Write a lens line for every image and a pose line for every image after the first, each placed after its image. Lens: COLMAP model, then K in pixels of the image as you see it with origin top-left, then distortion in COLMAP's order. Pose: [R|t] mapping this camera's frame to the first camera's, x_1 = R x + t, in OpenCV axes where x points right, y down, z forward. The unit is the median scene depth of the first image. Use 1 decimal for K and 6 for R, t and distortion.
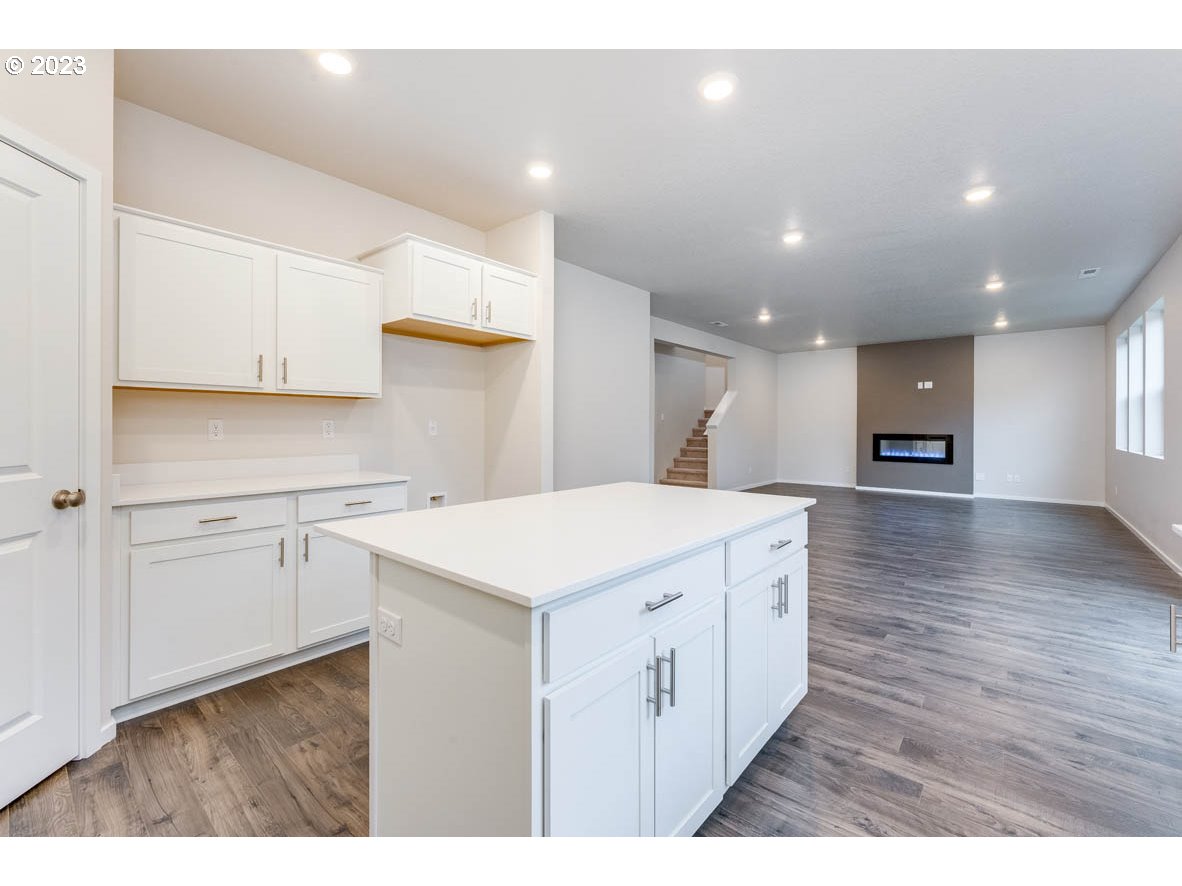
lens RADIAL K [[524.8, 0, 589.4], [0, 524.8, 432.7], [0, 0, 1]] dist [0.001909, -0.000230]
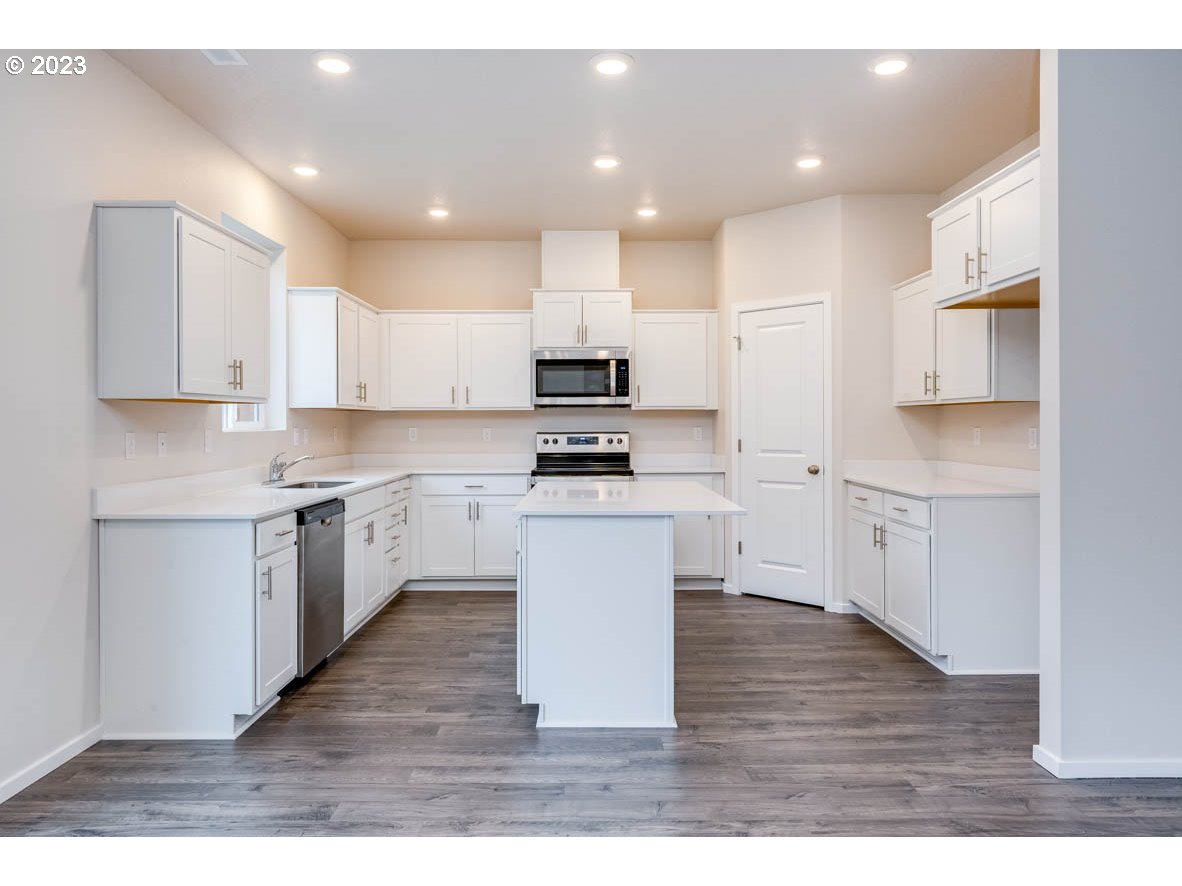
lens RADIAL K [[781.4, 0, 591.8], [0, 781.4, 426.4], [0, 0, 1]] dist [0.003026, -0.008699]
pose [[-0.767834, 0.003339, -0.640640, 1.157493], [-0.007573, 0.999869, 0.014288, -0.053398], [0.640604, 0.015822, -0.767708, 2.038306]]
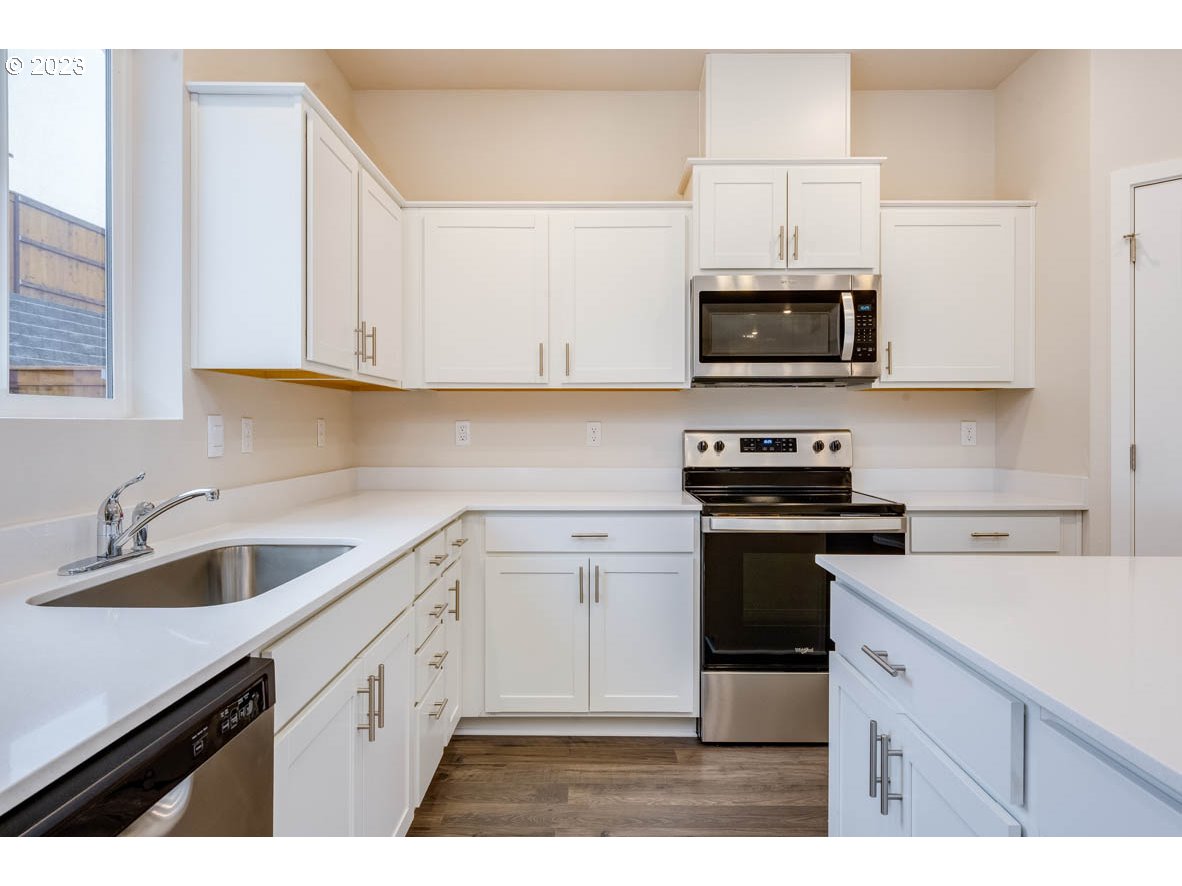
lens RADIAL K [[714.6, 0, 593.6], [0, 714.6, 430.9], [0, 0, 1]] dist [-0.005491, 0.000368]
pose [[-0.774956, 0.002797, -0.632009, 0.579625], [-0.011249, 0.999771, 0.018218, -0.014103], [0.631915, 0.021228, -0.774747, 0.796425]]
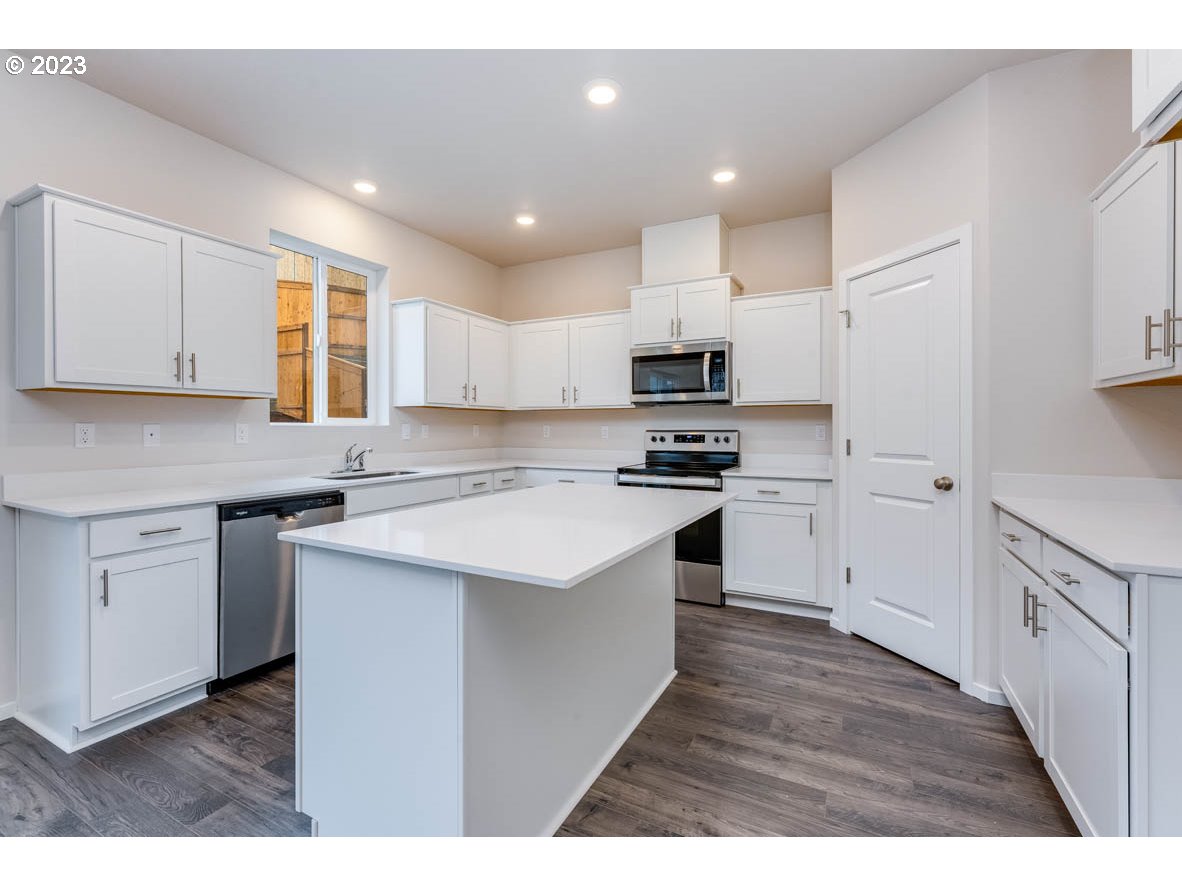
lens RADIAL K [[524.8, 0, 588.0], [0, 524.8, 429.3], [0, 0, 1]] dist [0.001909, -0.000230]
pose [[-0.978033, -0.001339, -0.208445, 0.156031], [-0.004983, 0.999844, 0.016961, -0.025608], [0.208390, 0.017628, -0.977887, 1.609773]]
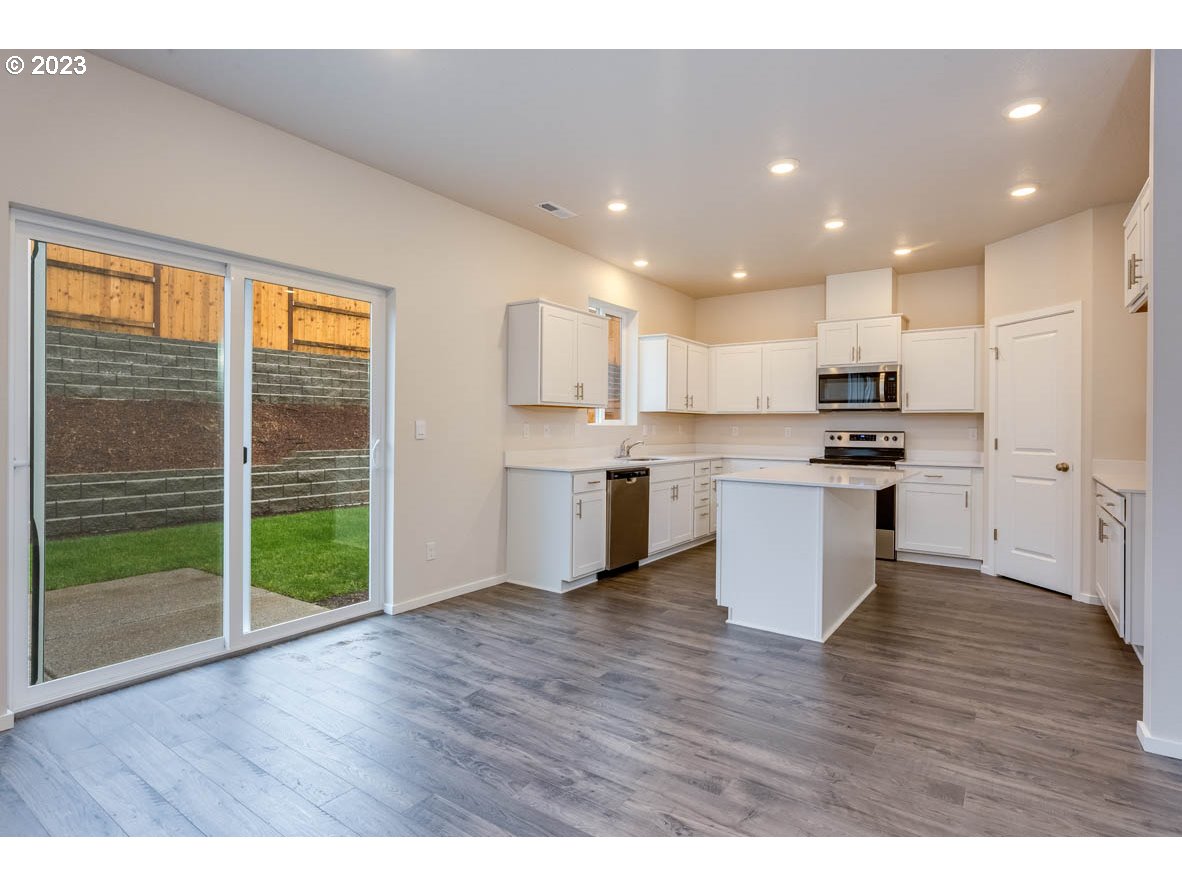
lens RADIAL K [[603.3, 0, 583.7], [0, 603.3, 429.0], [0, 0, 1]] dist [-0.009330, -0.000406]
pose [[-0.997586, -0.010590, -0.068635, 0.840119], [-0.011837, 0.999772, 0.017786, -0.035460], [0.068431, 0.018556, -0.997483, 2.471142]]
